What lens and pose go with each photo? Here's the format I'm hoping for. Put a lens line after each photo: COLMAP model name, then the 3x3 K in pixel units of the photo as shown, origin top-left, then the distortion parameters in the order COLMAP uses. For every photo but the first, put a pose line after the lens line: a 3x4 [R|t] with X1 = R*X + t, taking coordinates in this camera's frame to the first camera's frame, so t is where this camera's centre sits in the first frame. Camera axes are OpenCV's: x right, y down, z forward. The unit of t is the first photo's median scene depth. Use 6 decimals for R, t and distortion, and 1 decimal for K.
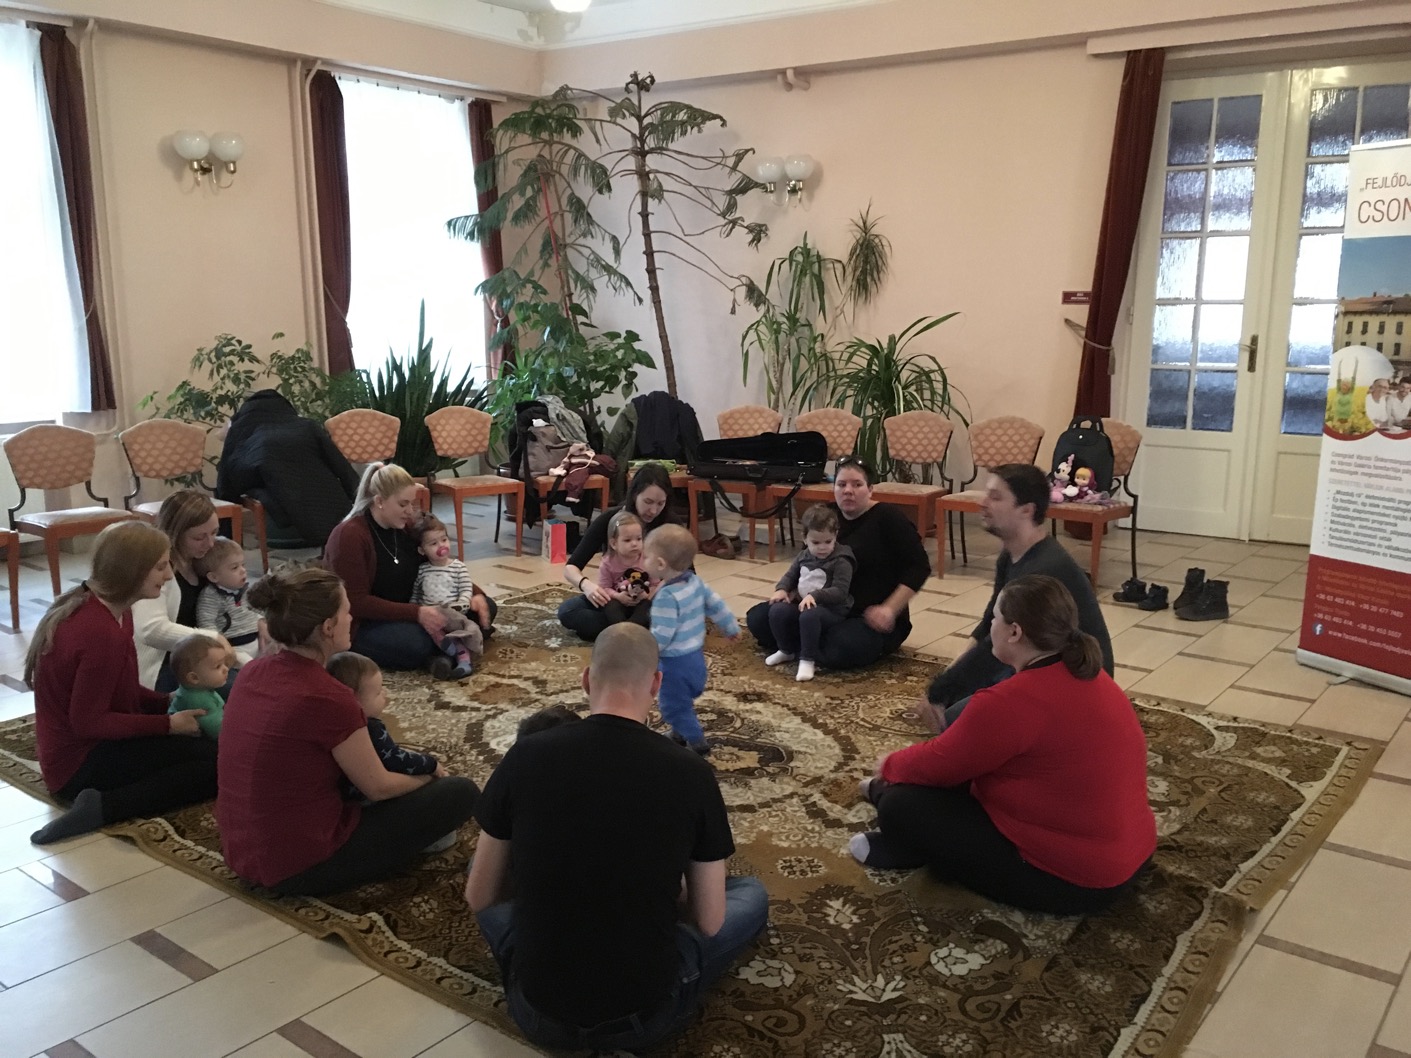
lens RADIAL K [[1206.2, 0, 709.7], [0, 1206.2, 525.0], [0, 0, 1]] dist [0.091180, -0.126034]
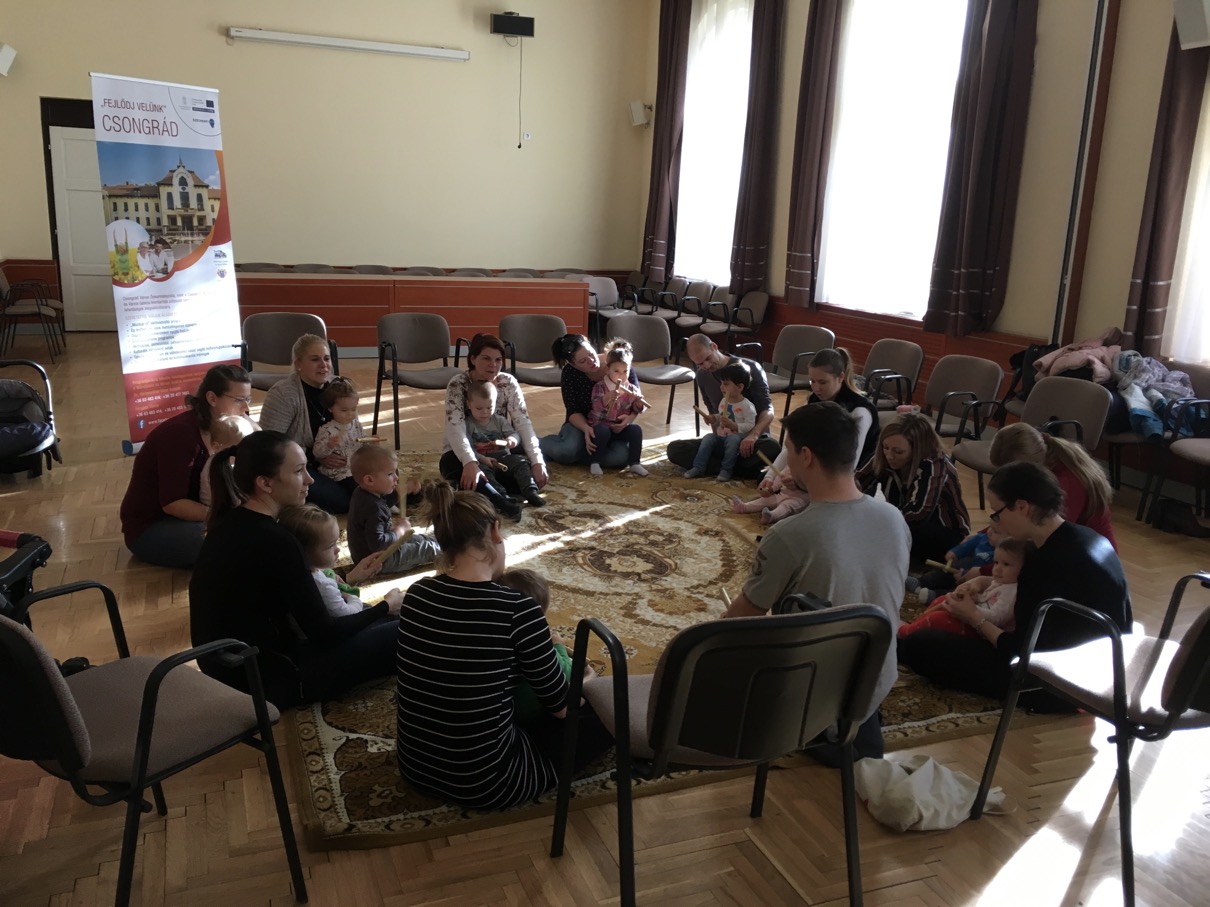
lens RADIAL K [[1036.5, 0, 607.2], [0, 1036.5, 449.0], [0, 0, 1]] dist [0.105475, -0.144056]
pose [[-0.545532, -0.187916, 0.816751, -0.810198], [0.137374, 0.941308, 0.308330, -0.192721], [-0.826755, 0.280404, -0.487699, 1.187289]]
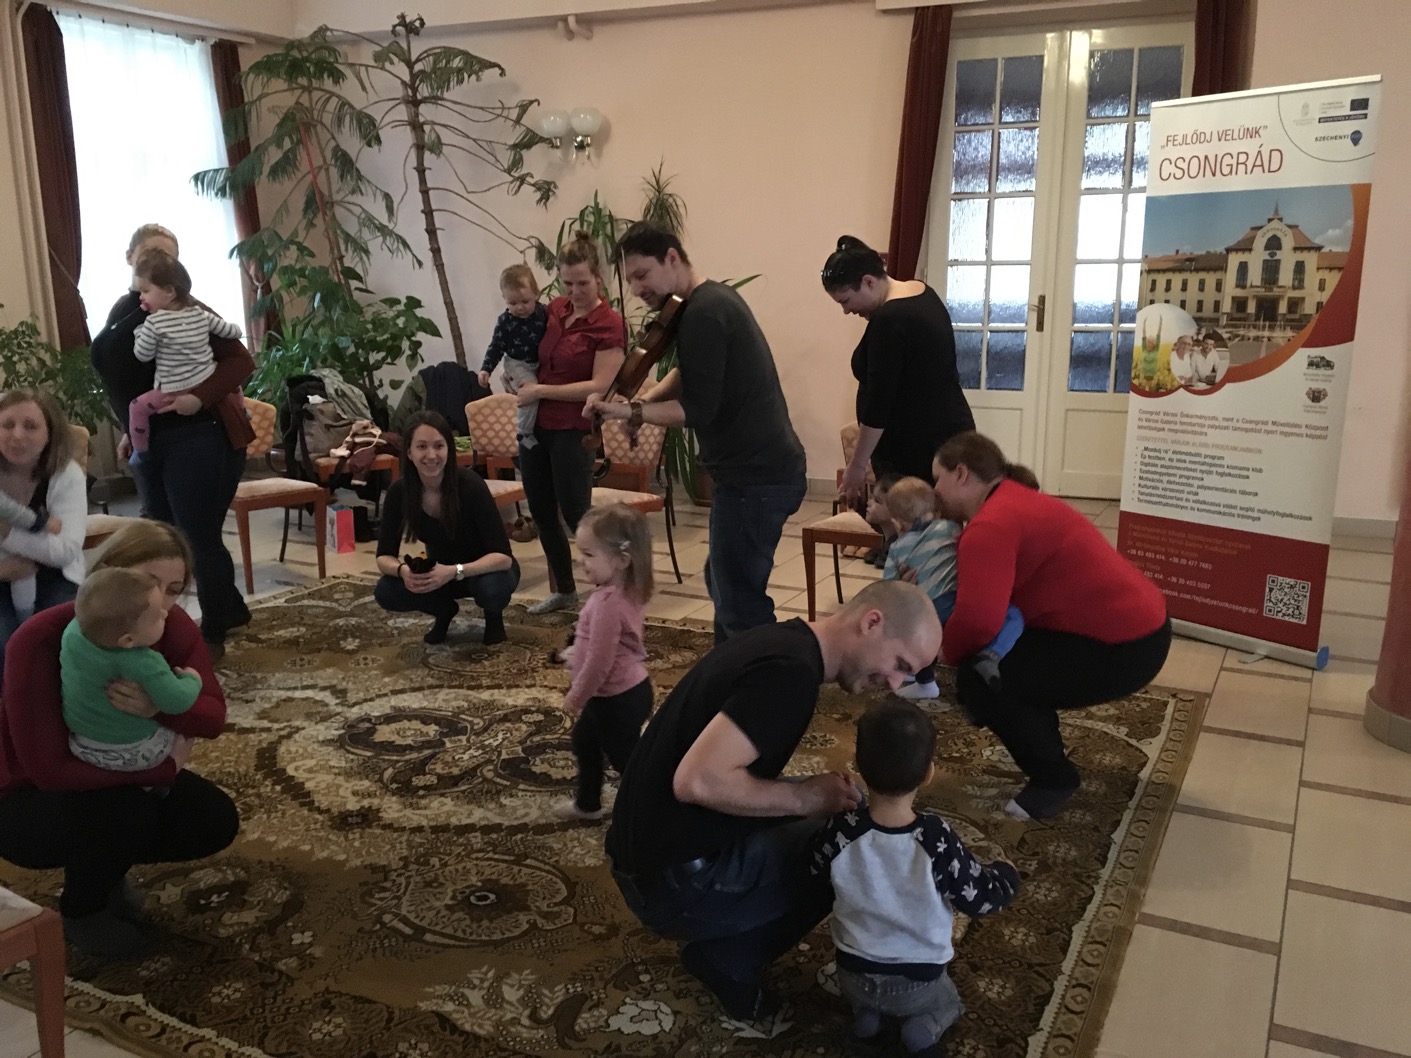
lens RADIAL K [[1206.2, 0, 709.7], [0, 1206.2, 525.0], [0, 0, 1]] dist [0.091180, -0.126034]
pose [[0.982933, -0.045508, 0.178245, -0.025662], [0.040589, 0.998690, 0.031152, -0.009900], [-0.179430, -0.023386, 0.983493, 0.070268]]
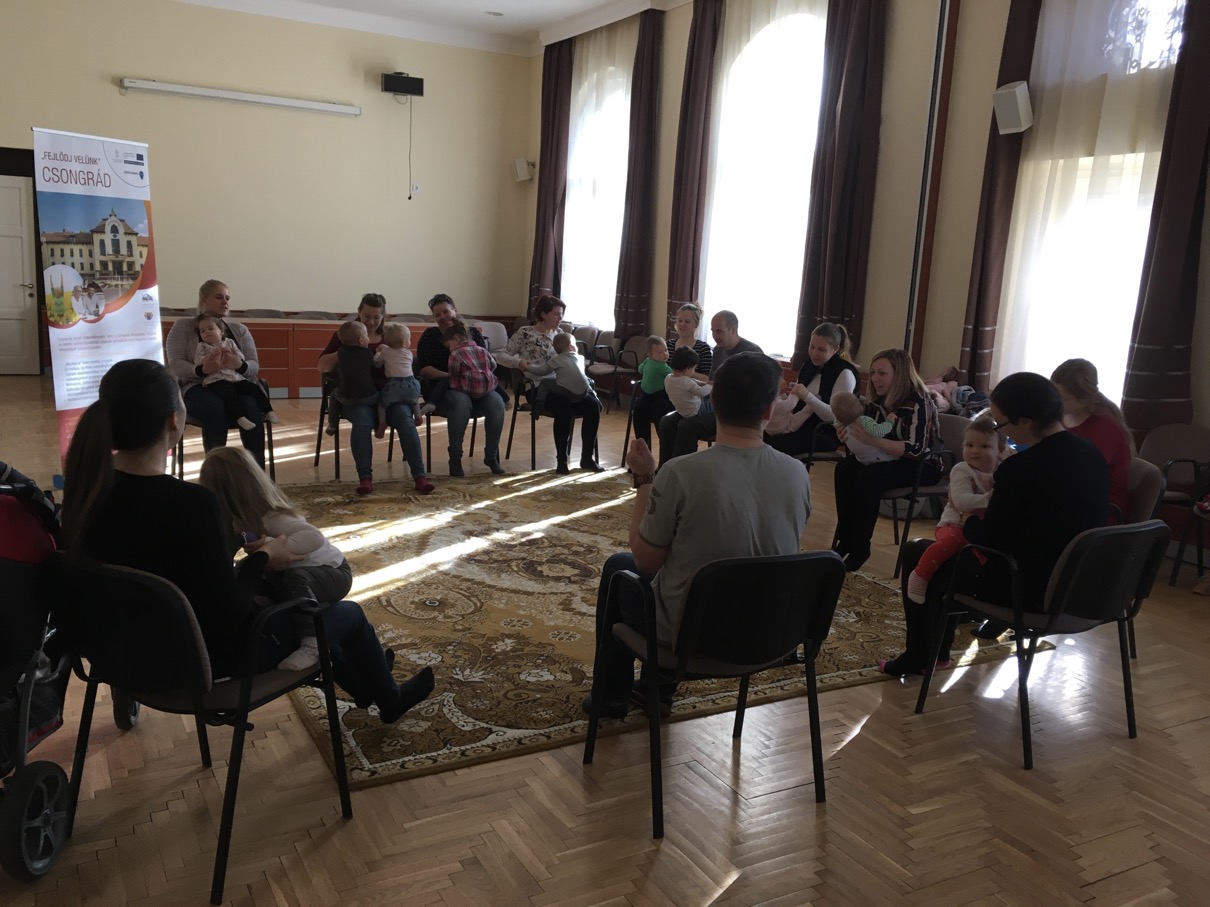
lens RADIAL K [[1037.3, 0, 607.3], [0, 1037.3, 449.2], [0, 0, 1]] dist [0.092550, -0.129179]
pose [[-0.649247, -0.145522, 0.746527, -0.884265], [0.111895, 0.952571, 0.283000, -0.217480], [-0.752302, 0.267269, -0.602170, 1.310642]]
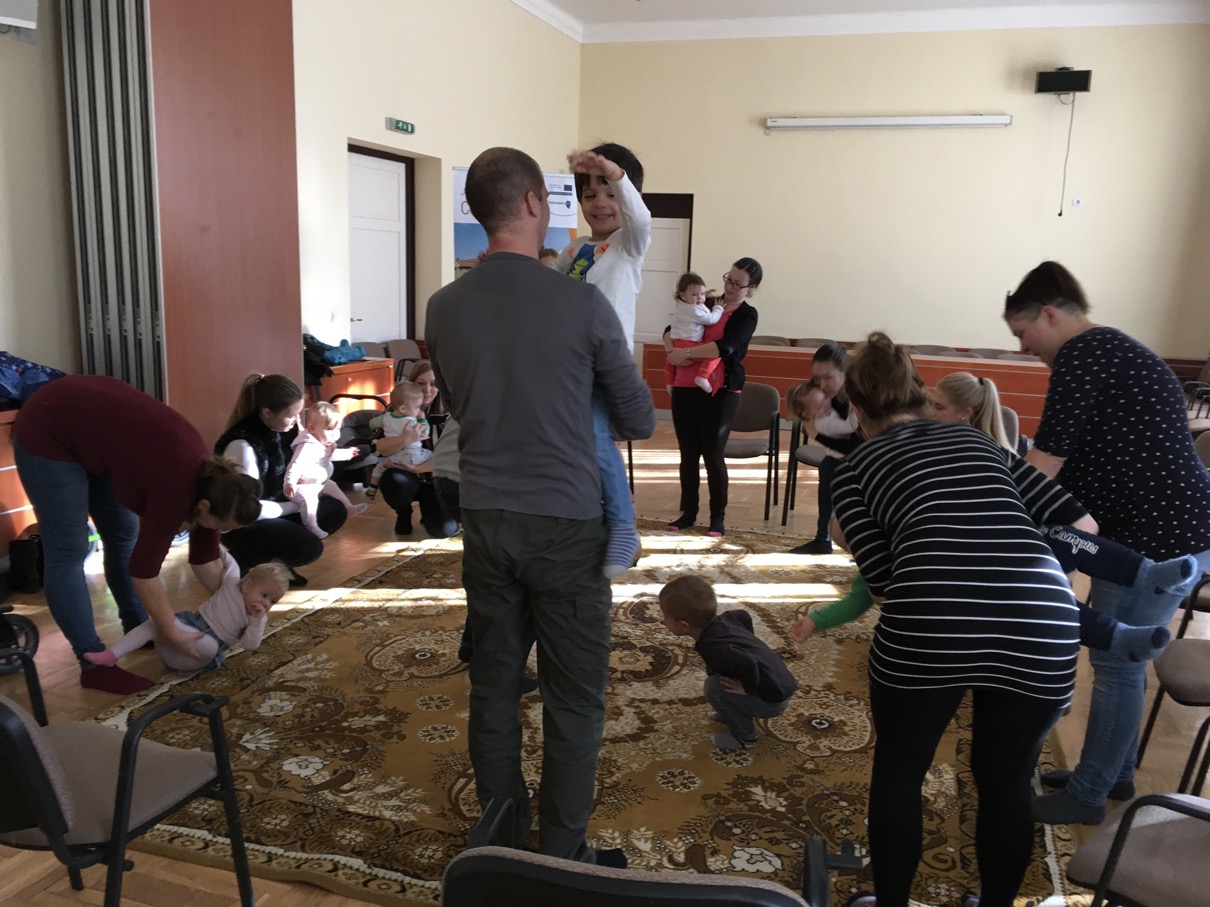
lens RADIAL K [[1037.3, 0, 607.3], [0, 1037.3, 449.2], [0, 0, 1]] dist [0.092550, -0.129179]
pose [[0.110181, -0.149881, 0.982546, -0.871815], [0.156535, 0.978844, 0.131763, -0.088405], [-0.981507, 0.139285, 0.131311, 0.652379]]
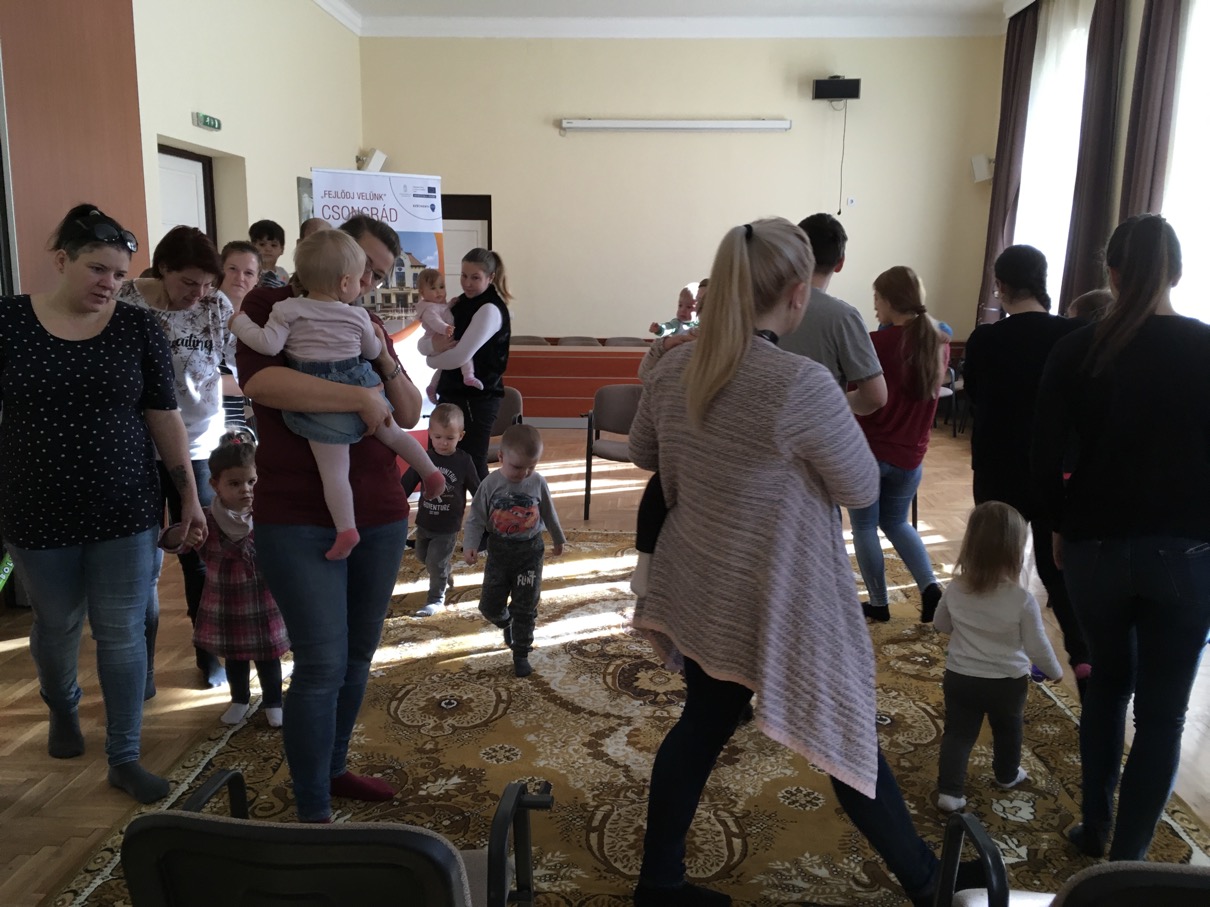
lens RADIAL K [[1037.3, 0, 607.3], [0, 1037.3, 449.2], [0, 0, 1]] dist [0.092550, -0.129179]
pose [[-0.157767, -0.148214, 0.976290, -0.831250], [0.185765, 0.966565, 0.176757, -0.130368], [-0.969846, 0.209247, -0.124959, 0.859907]]
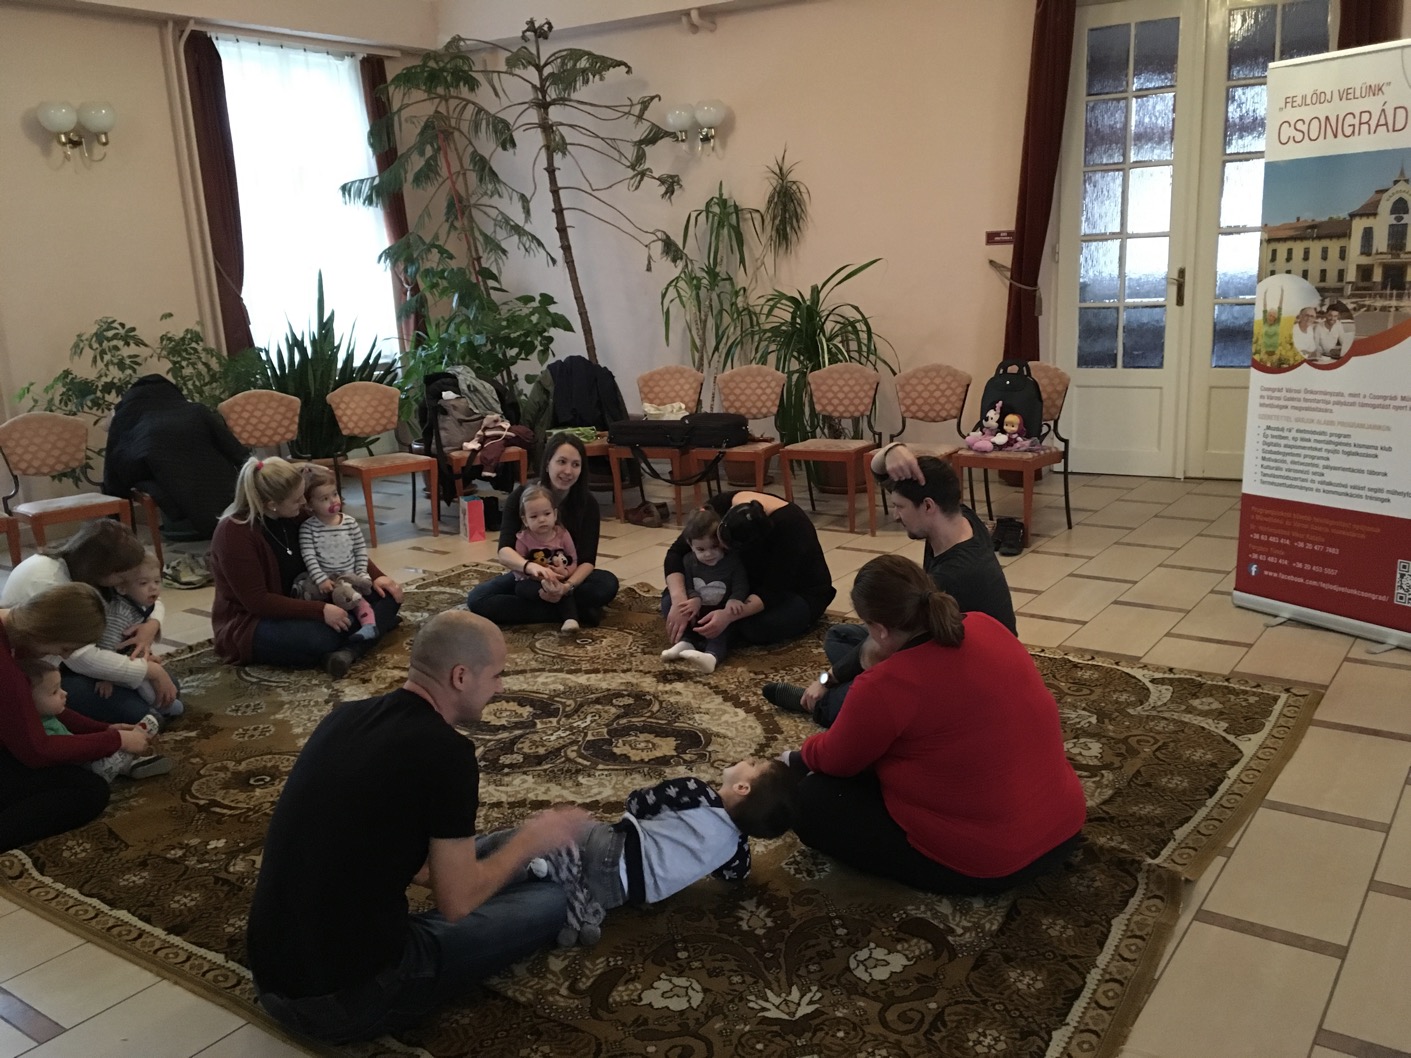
lens RADIAL K [[1202.0, 0, 711.7], [0, 1202.0, 526.2], [0, 0, 1]] dist [0.093704, -0.139377]
pose [[0.997750, -0.055216, 0.038024, 0.034837], [0.053806, 0.997860, 0.037163, -0.008717], [-0.039995, -0.035033, 0.998586, 0.056275]]
